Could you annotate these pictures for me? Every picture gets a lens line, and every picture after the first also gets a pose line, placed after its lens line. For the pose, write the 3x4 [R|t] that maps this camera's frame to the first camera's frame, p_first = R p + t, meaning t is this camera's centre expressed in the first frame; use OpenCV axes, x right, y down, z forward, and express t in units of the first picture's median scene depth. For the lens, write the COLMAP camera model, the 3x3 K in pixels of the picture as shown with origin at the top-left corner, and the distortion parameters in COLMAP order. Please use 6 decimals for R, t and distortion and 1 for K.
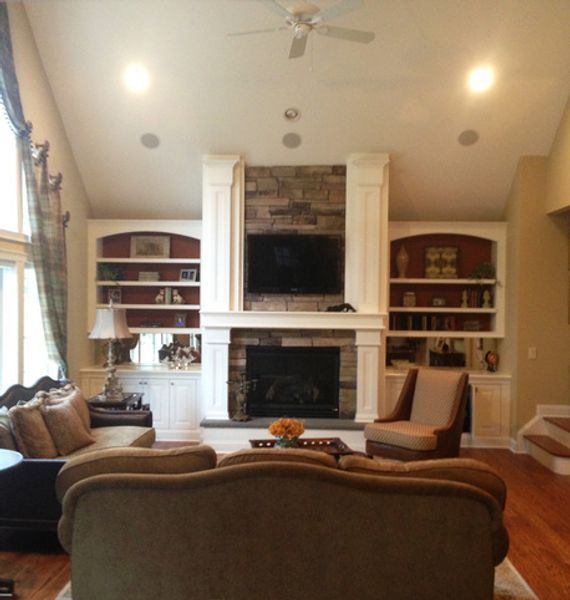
lens RADIAL K [[698.1, 0, 283.4], [0, 698.1, 315.4], [0, 0, 1]] dist [0.091558, -0.003216]
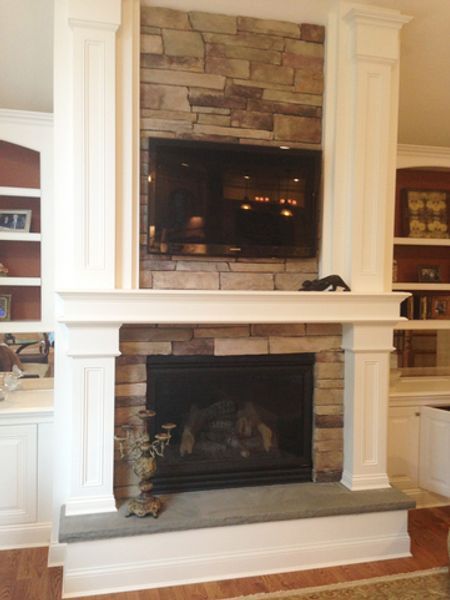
lens RADIAL K [[546.3, 0, 222.7], [0, 546.3, 303.3], [0, 0, 1]] dist [0.107347, -0.173831]
pose [[0.956130, -0.008088, 0.292830, -0.117396], [0.000786, 0.999686, 0.025044, -0.006067], [-0.292940, -0.023715, 0.955837, 0.598036]]
